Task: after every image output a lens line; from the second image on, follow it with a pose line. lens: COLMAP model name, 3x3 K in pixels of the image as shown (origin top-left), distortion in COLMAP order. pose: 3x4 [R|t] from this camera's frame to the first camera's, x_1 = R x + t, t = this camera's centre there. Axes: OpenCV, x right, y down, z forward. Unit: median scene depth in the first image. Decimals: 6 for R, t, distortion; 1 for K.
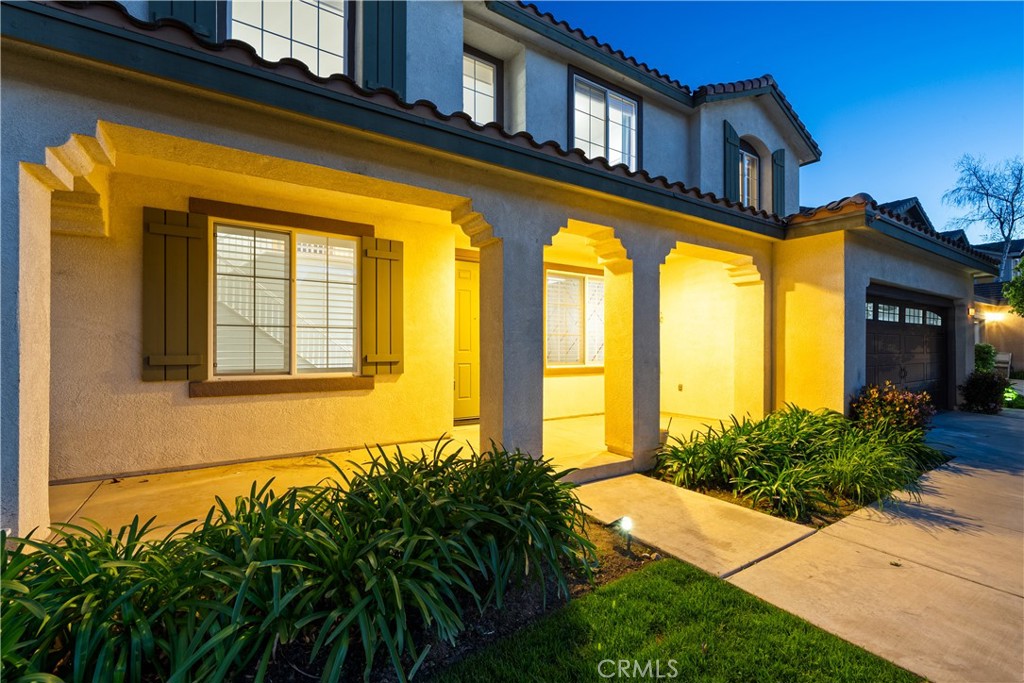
lens RADIAL K [[442.5, 0, 513.7], [0, 442.5, 344.2], [0, 0, 1]] dist [-0.002005, 0.000482]
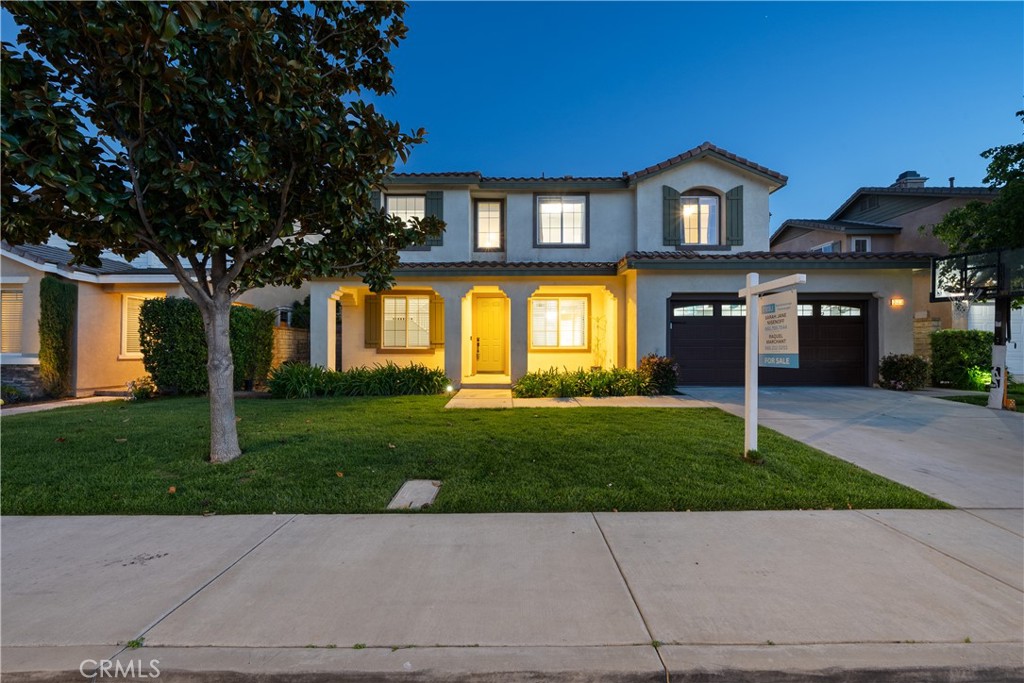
lens RADIAL K [[417.1, 0, 511.5], [0, 417.1, 342.8], [0, 0, 1]] dist [0.000337, 0.000023]
pose [[0.834317, -0.009398, -0.551205, 1.395347], [0.004363, 0.999936, -0.010446, 0.064070], [0.551268, 0.006310, 0.834304, -0.773756]]
